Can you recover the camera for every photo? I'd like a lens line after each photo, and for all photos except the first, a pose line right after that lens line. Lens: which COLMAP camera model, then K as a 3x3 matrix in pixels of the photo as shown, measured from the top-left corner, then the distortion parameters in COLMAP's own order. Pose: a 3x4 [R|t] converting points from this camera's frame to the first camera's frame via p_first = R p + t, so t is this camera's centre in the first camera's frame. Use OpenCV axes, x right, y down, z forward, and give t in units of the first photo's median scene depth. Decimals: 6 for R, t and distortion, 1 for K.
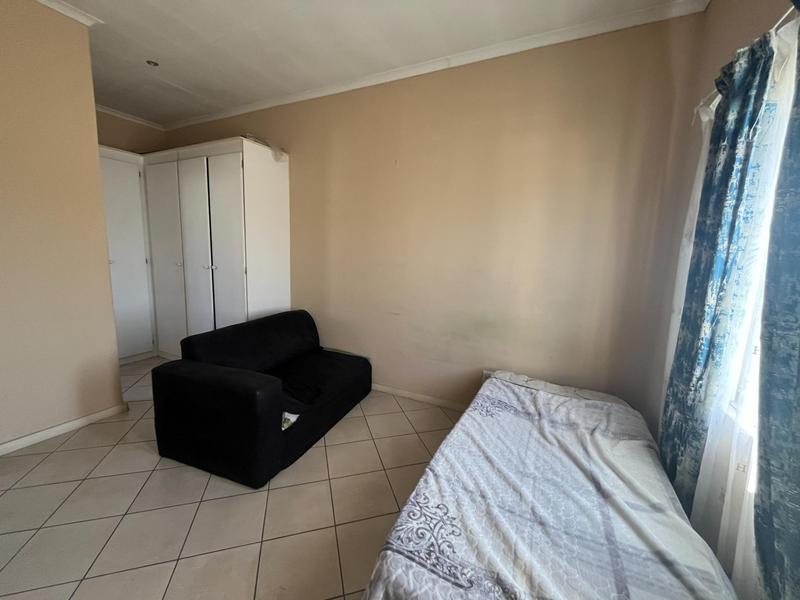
lens RADIAL K [[321.8, 0, 400.6], [0, 321.8, 298.6], [0, 0, 1]] dist [-0.009297, 0.000357]
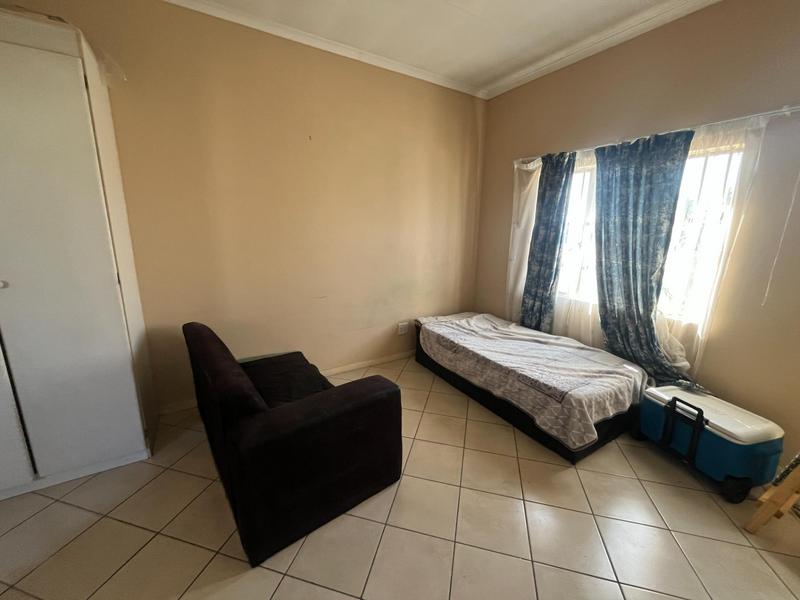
lens RADIAL K [[321.8, 0, 400.0], [0, 321.8, 297.0], [0, 0, 1]] dist [-0.009297, 0.000357]
pose [[0.521896, -0.210663, 0.826587, -1.206393], [0.123829, 0.977470, 0.170933, -0.155955], [-0.843974, 0.013146, 0.536224, 0.455587]]
